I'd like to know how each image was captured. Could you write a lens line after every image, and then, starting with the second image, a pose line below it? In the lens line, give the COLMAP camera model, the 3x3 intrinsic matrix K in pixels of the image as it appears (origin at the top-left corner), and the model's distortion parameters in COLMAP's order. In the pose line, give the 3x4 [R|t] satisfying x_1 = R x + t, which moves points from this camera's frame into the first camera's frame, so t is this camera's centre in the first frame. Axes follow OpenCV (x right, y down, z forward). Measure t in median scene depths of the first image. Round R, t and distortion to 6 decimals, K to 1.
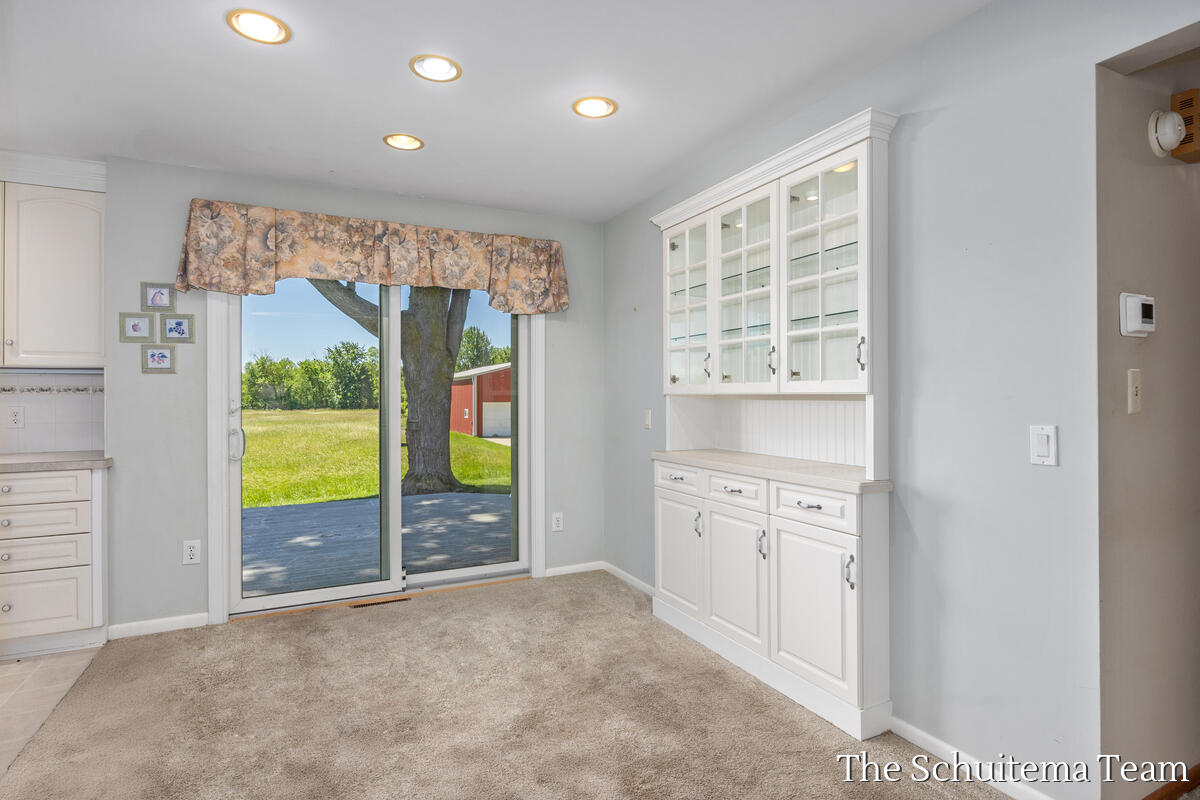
lens RADIAL K [[613.8, 0, 600.0], [0, 613.8, 405.6], [0, 0, 1]] dist [-0.000424, 0.000620]
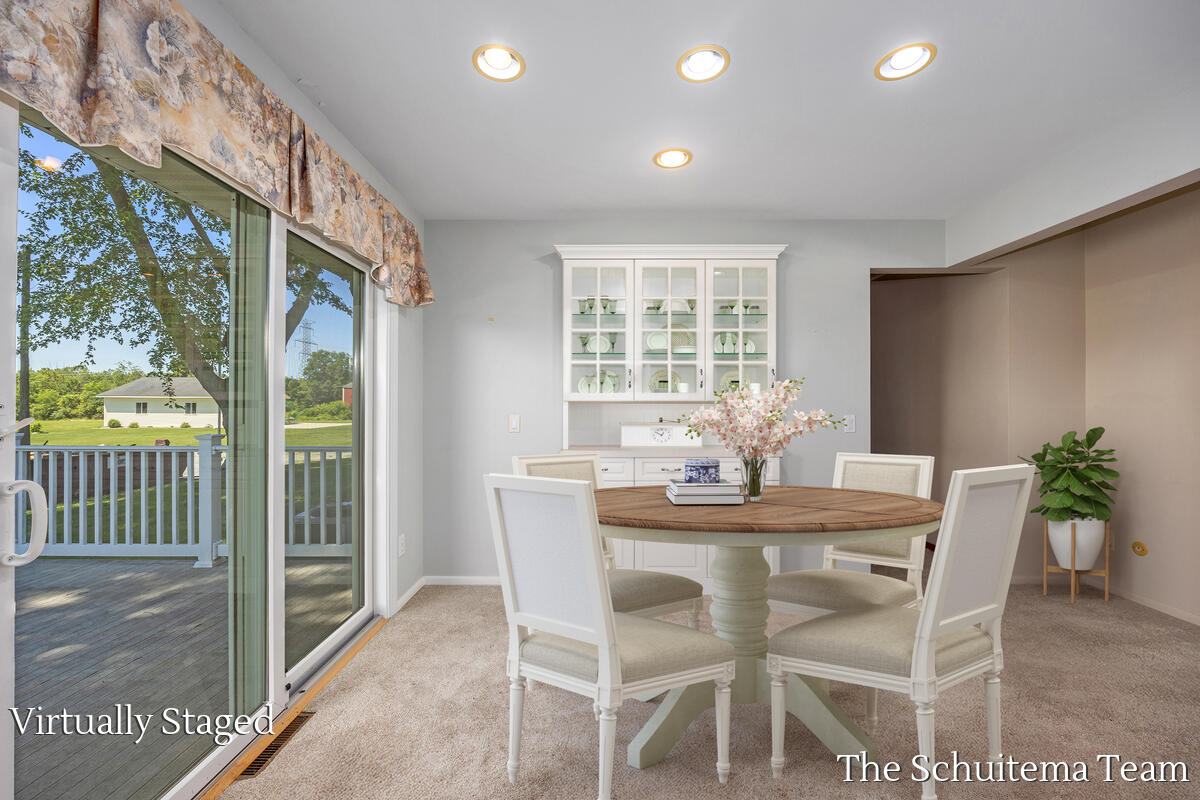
lens RADIAL K [[478.8, 0, 596.8], [0, 478.8, 405.5], [0, 0, 1]] dist [-0.000845, -0.000097]
pose [[0.453943, 0.000715, 0.891030, -0.687084], [0.008932, 0.999946, -0.005353, -0.004209], [-0.890986, 0.010388, 0.453912, 0.550076]]
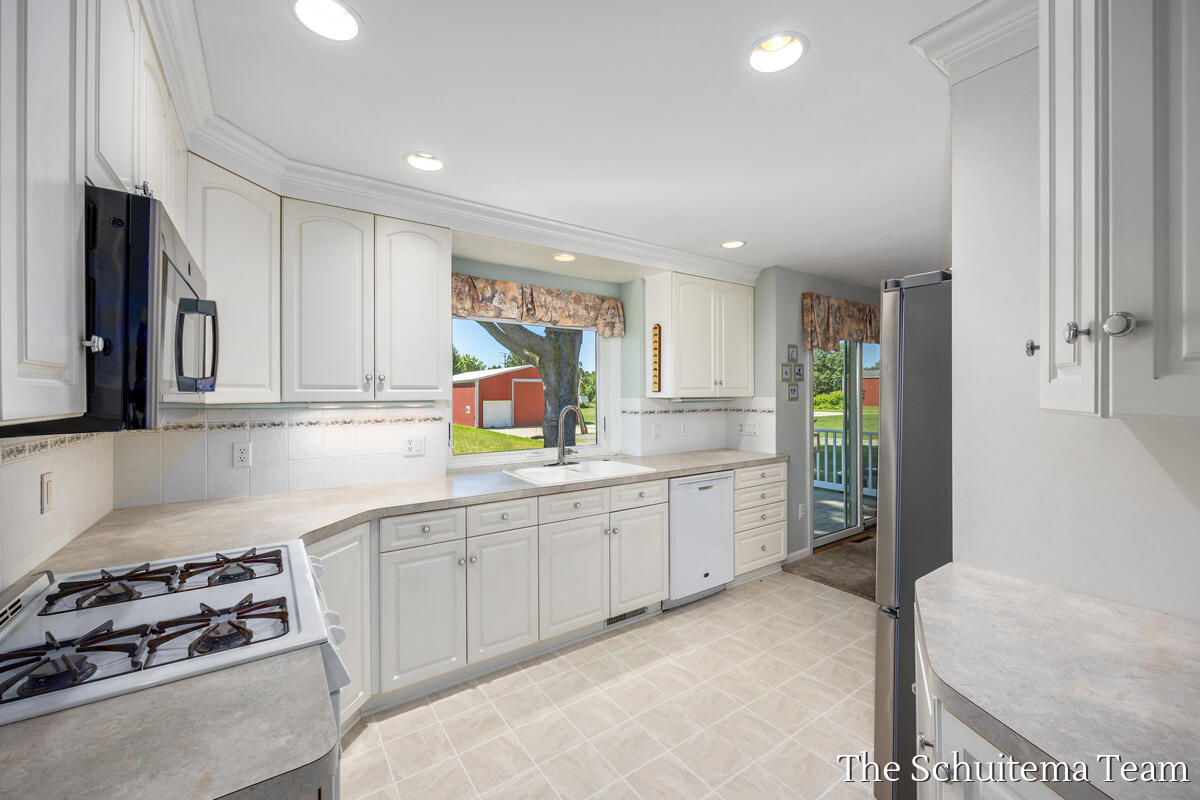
lens RADIAL K [[478.2, 0, 600.0], [0, 478.2, 400.0], [0, 0, 1]] dist [-0.000362, -0.000115]
pose [[0.989594, -0.005072, 0.143800, -1.322541], [0.005464, 0.999982, -0.002333, -0.051327], [-0.143786, 0.003094, 0.989604, -0.160910]]
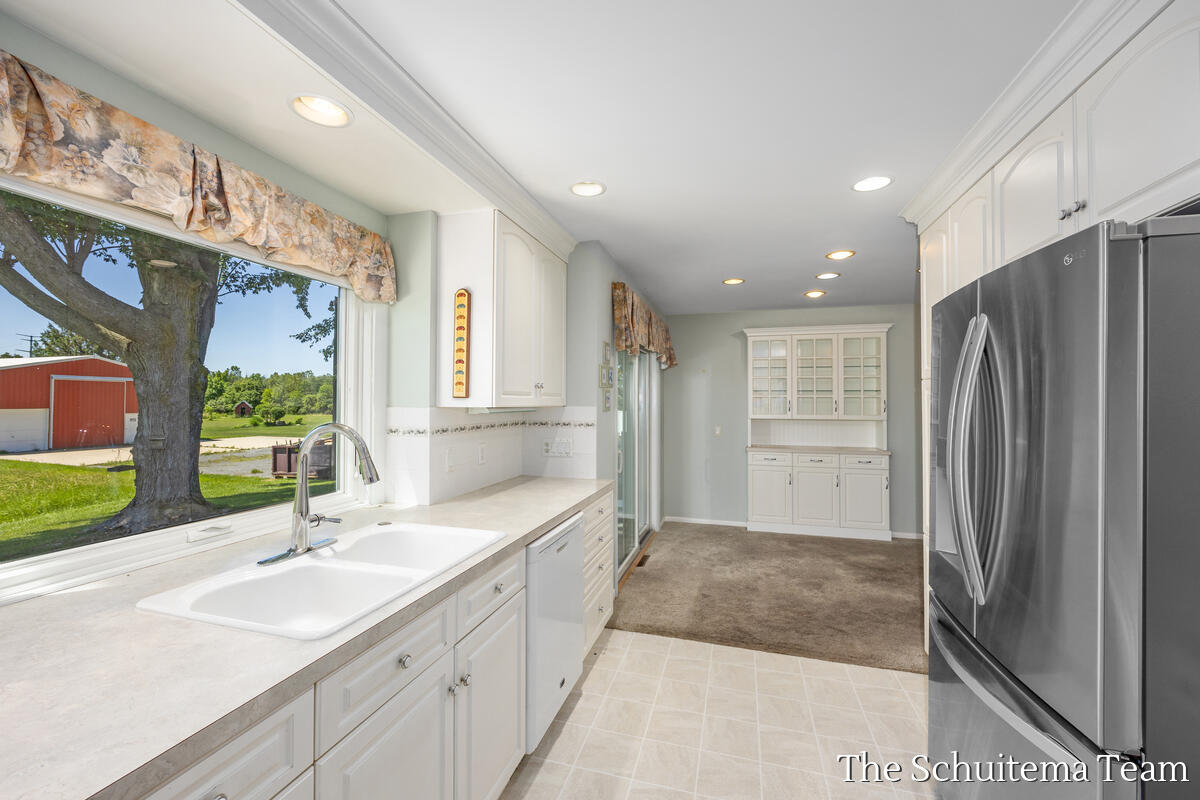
lens RADIAL K [[483.4, 0, 597.8], [0, 483.4, 396.3], [0, 0, 1]] dist [-0.003112, -0.000744]
pose [[0.683492, 0.012501, 0.729851, -1.404201], [0.005079, 0.999748, -0.021881, -0.058043], [-0.729940, 0.018663, 0.683256, 0.294387]]
